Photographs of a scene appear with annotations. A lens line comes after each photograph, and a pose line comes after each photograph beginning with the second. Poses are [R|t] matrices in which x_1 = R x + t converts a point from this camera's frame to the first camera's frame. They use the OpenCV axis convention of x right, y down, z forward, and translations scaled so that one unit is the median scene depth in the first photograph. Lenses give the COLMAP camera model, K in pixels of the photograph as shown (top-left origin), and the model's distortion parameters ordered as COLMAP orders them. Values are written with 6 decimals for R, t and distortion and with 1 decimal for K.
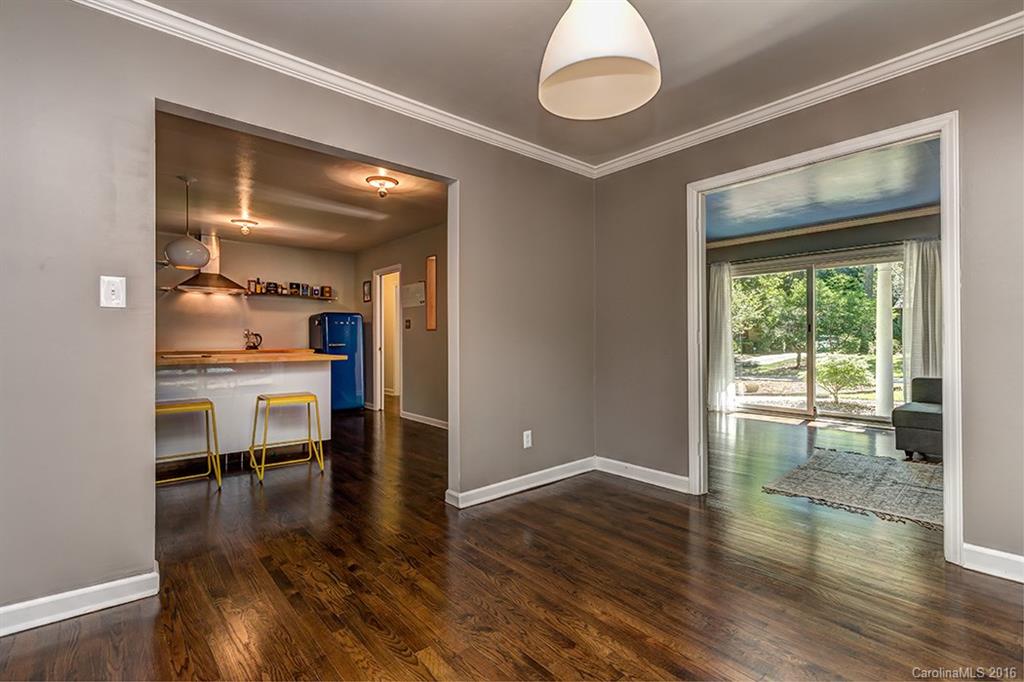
lens RADIAL K [[471.3, 0, 507.4], [0, 471.3, 339.8], [0, 0, 1]] dist [-0.001659, -0.000305]
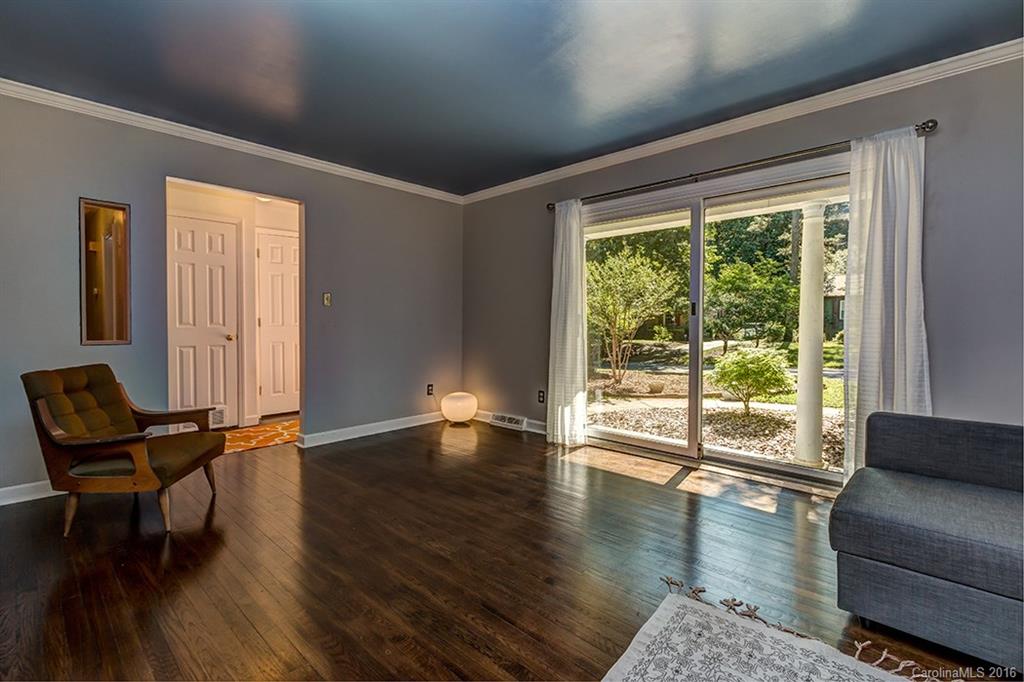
lens RADIAL K [[497.6, 0, 508.8], [0, 497.6, 336.1], [0, 0, 1]] dist [0.003339, 0.000295]
pose [[0.990733, 0.004515, 0.135746, 0.174076], [-0.007528, 0.999736, 0.021687, -0.001271], [-0.135613, -0.022508, 0.990506, 0.221070]]
